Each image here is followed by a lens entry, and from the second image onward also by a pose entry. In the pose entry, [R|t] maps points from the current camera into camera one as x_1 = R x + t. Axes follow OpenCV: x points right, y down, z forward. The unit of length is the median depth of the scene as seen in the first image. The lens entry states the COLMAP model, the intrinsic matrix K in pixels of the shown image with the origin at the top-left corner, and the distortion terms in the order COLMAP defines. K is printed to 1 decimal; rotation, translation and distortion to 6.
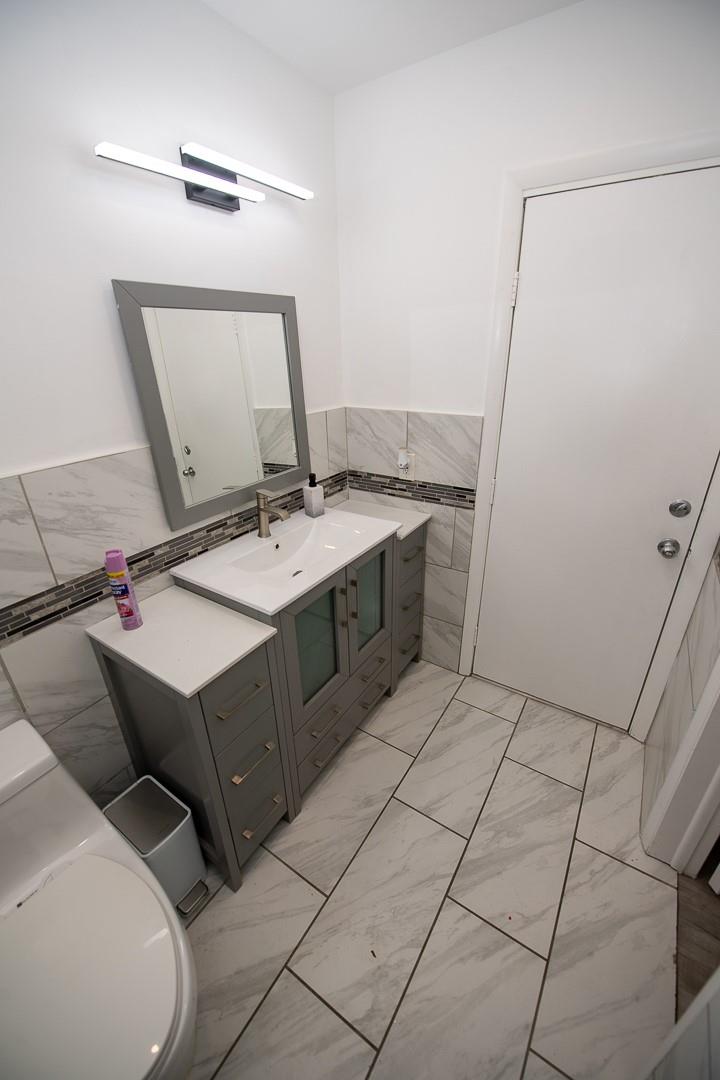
lens RADIAL K [[429.6, 0, 360.0], [0, 429.6, 540.0], [0, 0, 1]] dist [-0.014768, -0.003012]
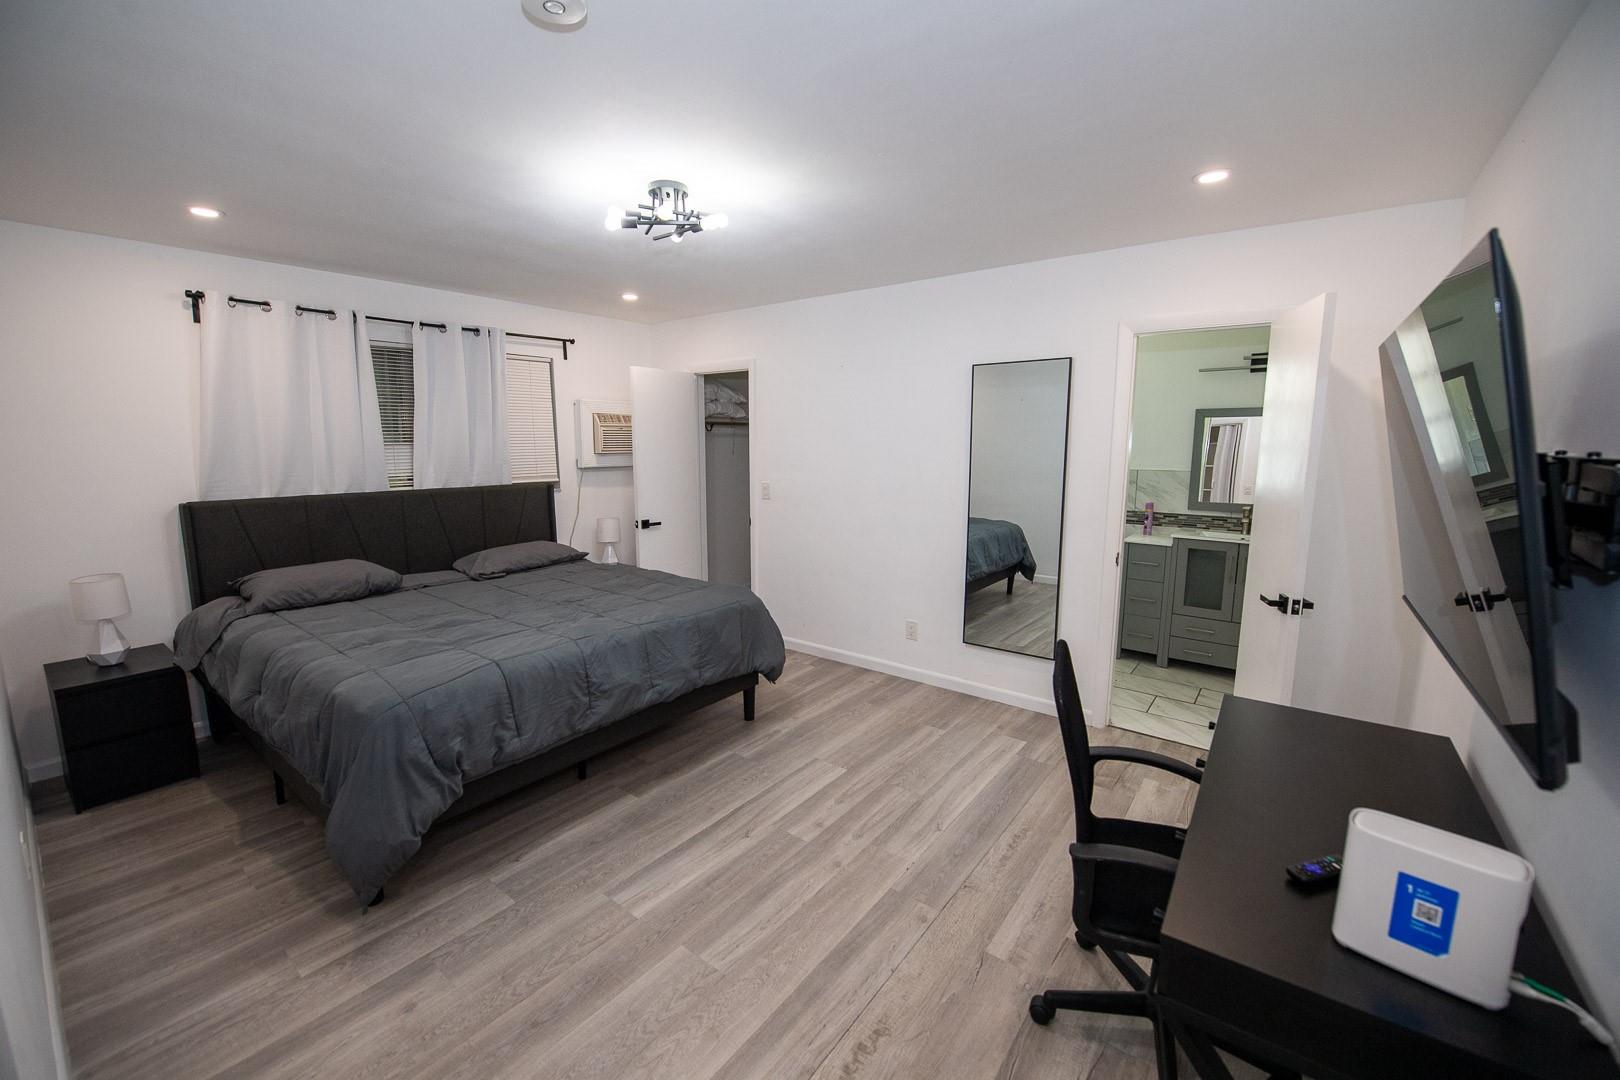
lens RADIAL K [[644.4, 0, 804.2], [0, 644.4, 533.7], [0, 0, 1]] dist [-0.014768, -0.003012]
pose [[-0.081188, 0.167026, -0.982604, 3.134289], [-0.410565, 0.892728, 0.185672, 0.305585], [0.908210, 0.418497, -0.003903, -0.773118]]
